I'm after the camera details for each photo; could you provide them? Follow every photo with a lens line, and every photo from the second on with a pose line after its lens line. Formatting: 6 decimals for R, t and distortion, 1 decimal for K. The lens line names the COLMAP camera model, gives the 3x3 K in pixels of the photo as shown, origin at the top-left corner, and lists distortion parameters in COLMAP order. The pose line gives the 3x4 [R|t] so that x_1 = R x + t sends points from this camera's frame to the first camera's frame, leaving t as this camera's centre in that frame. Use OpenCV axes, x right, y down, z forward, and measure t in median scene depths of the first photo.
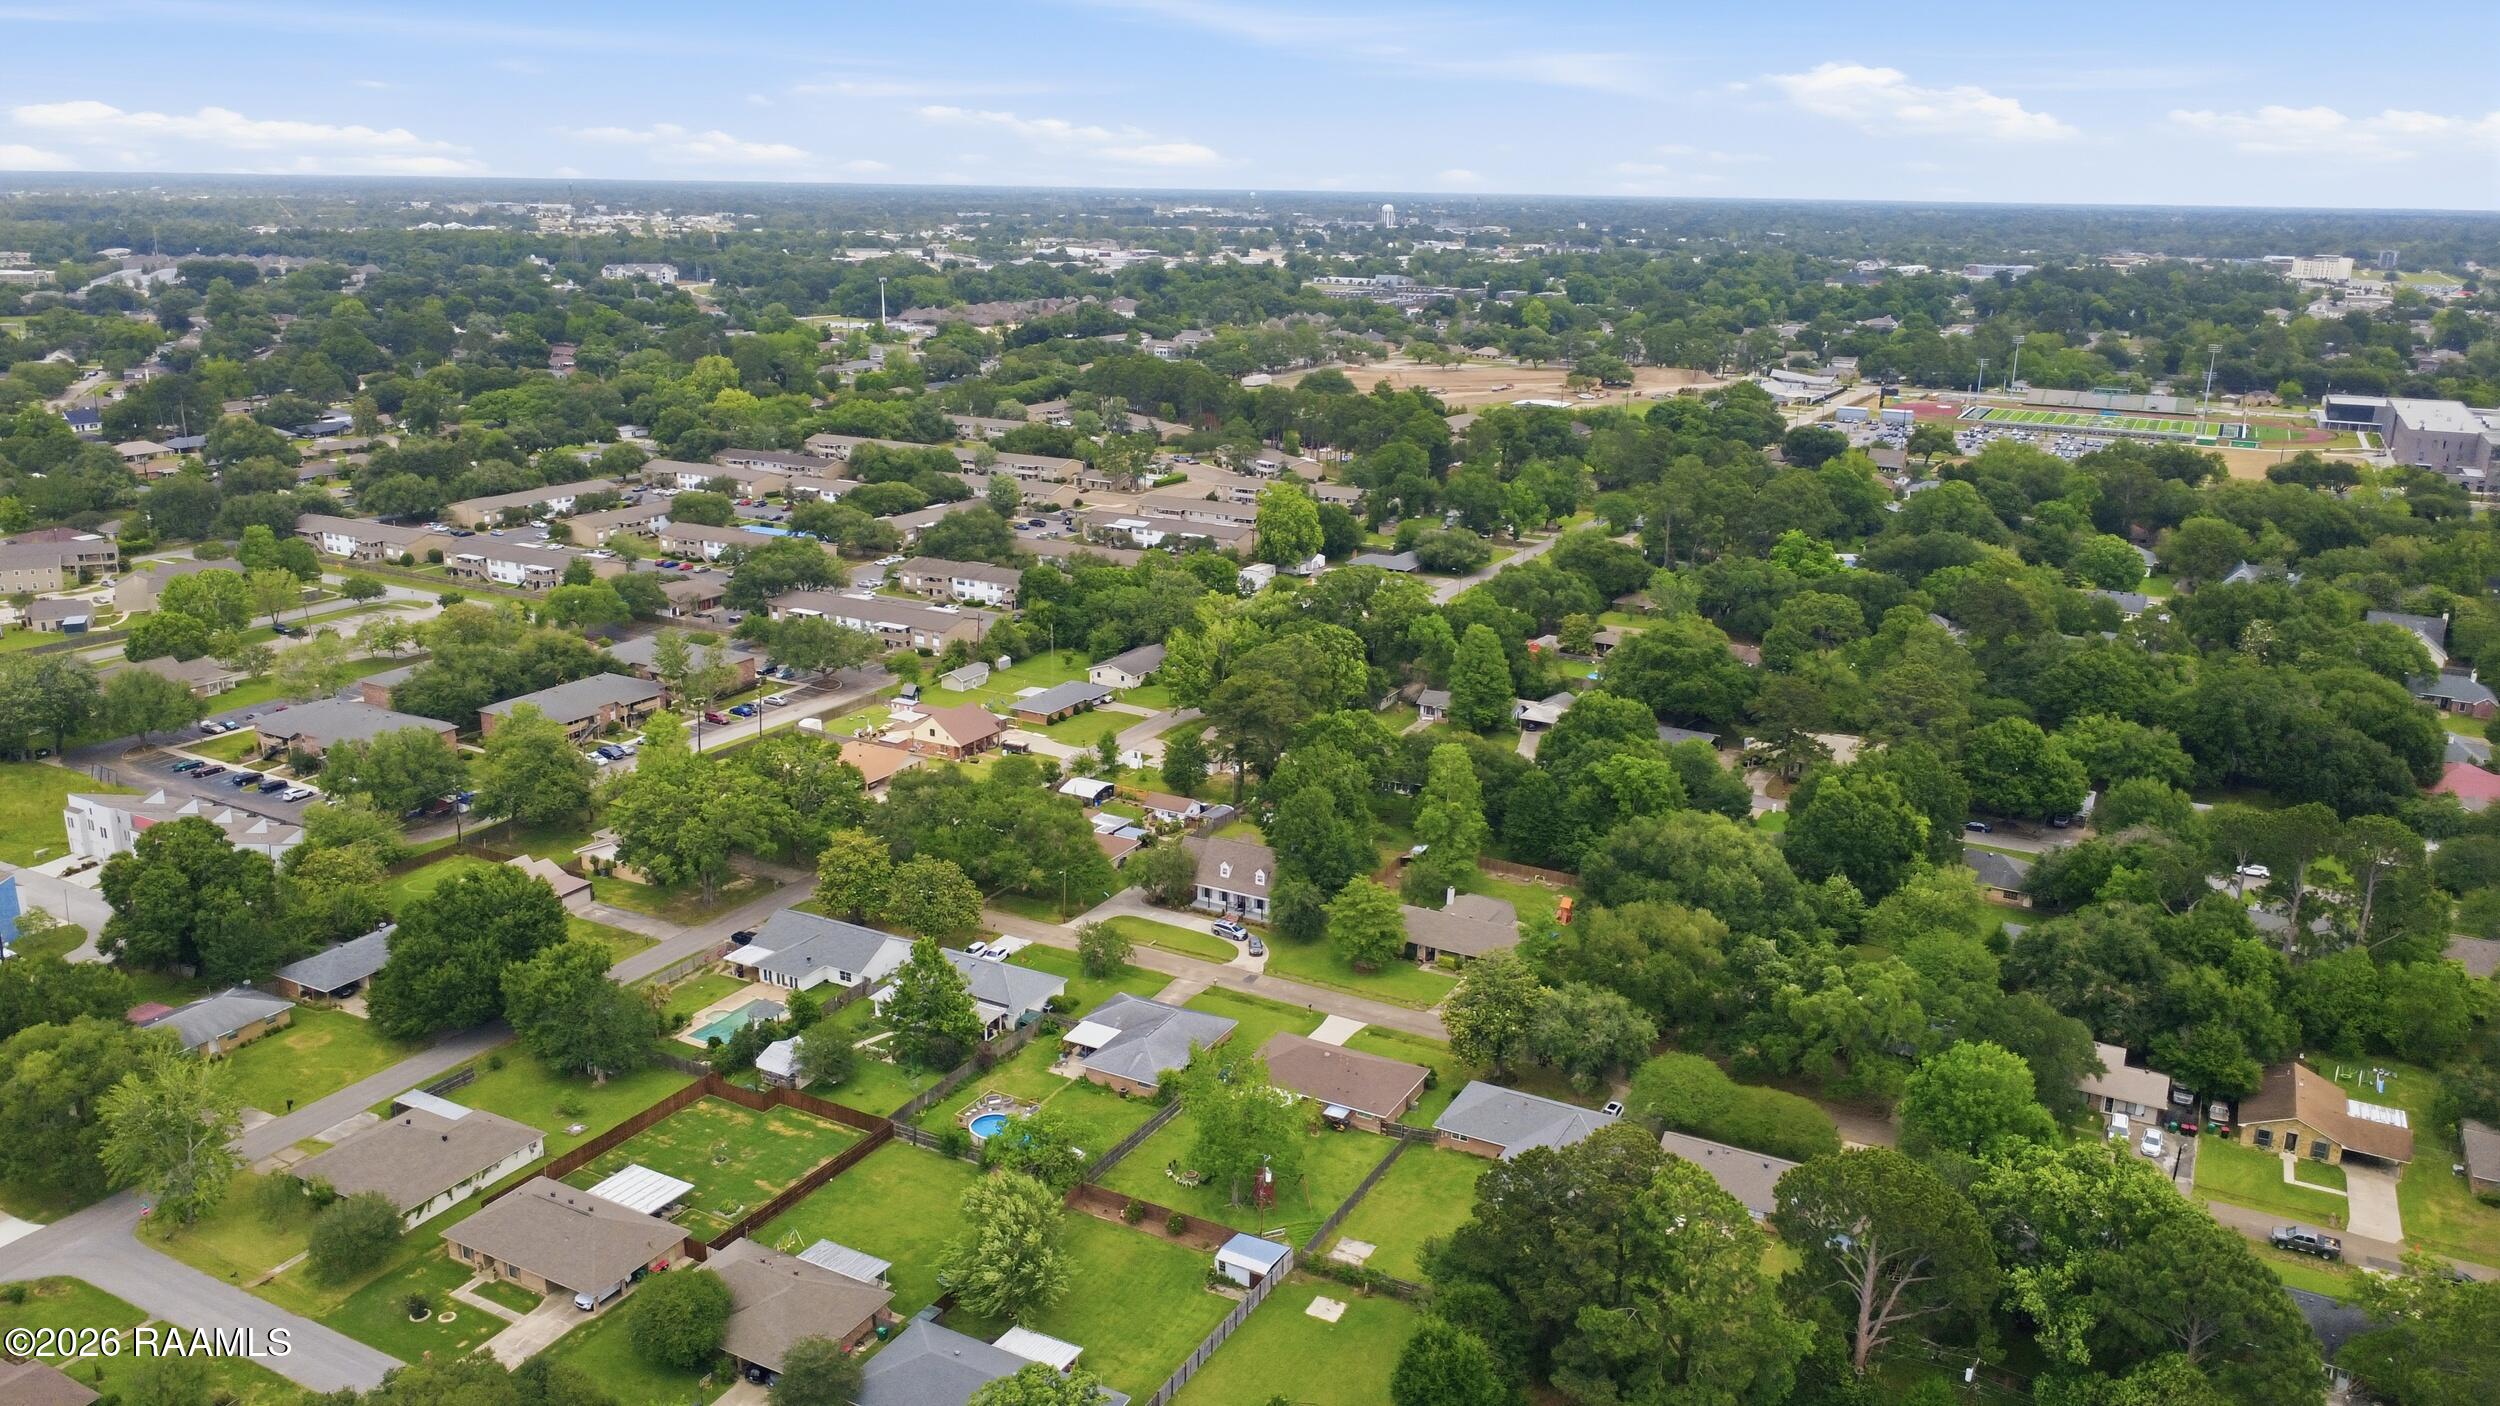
lens RADIAL K [[1804.7, 0, 1250.0], [0, 1804.7, 703.0], [0, 0, 1]] dist [0.000153, -0.000016]
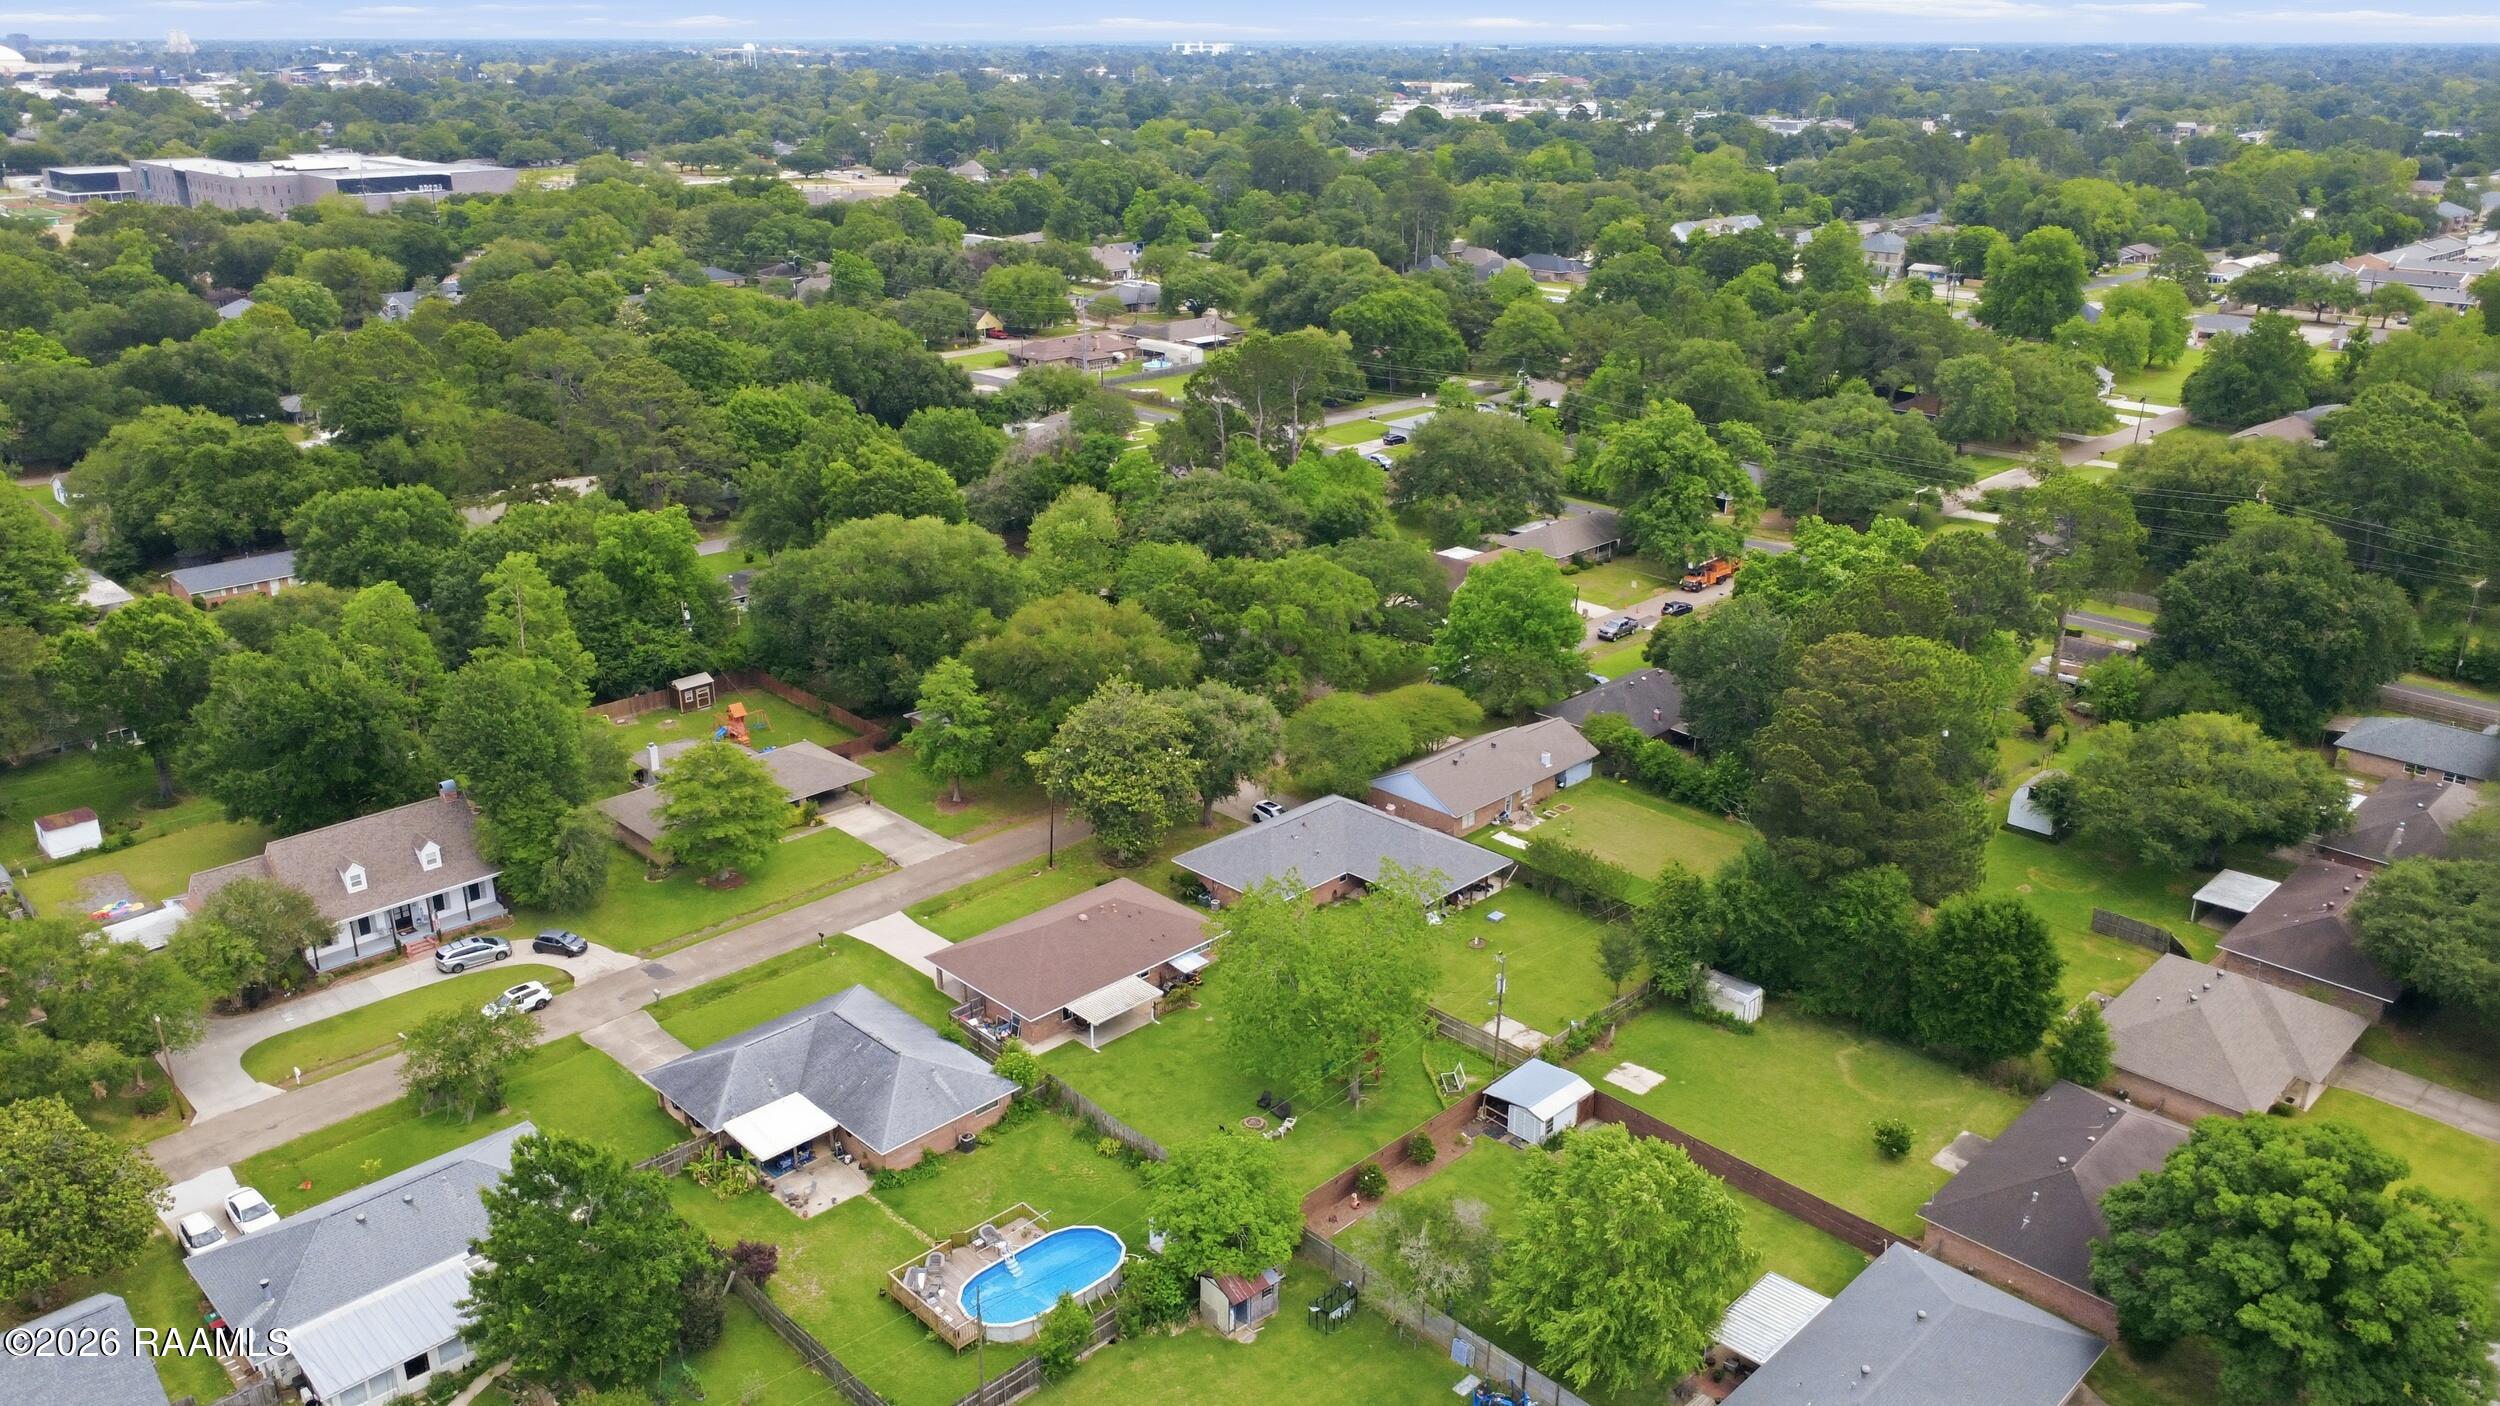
lens RADIAL K [[1804.7, 0, 1250.0], [0, 1804.7, 703.0], [0, 0, 1]] dist [0.000153, -0.000016]
pose [[0.297696, -0.343428, 0.890749, -0.403278], [0.262398, 0.926552, 0.269535, -0.031206], [-0.917891, 0.153491, 0.365946, 0.563679]]
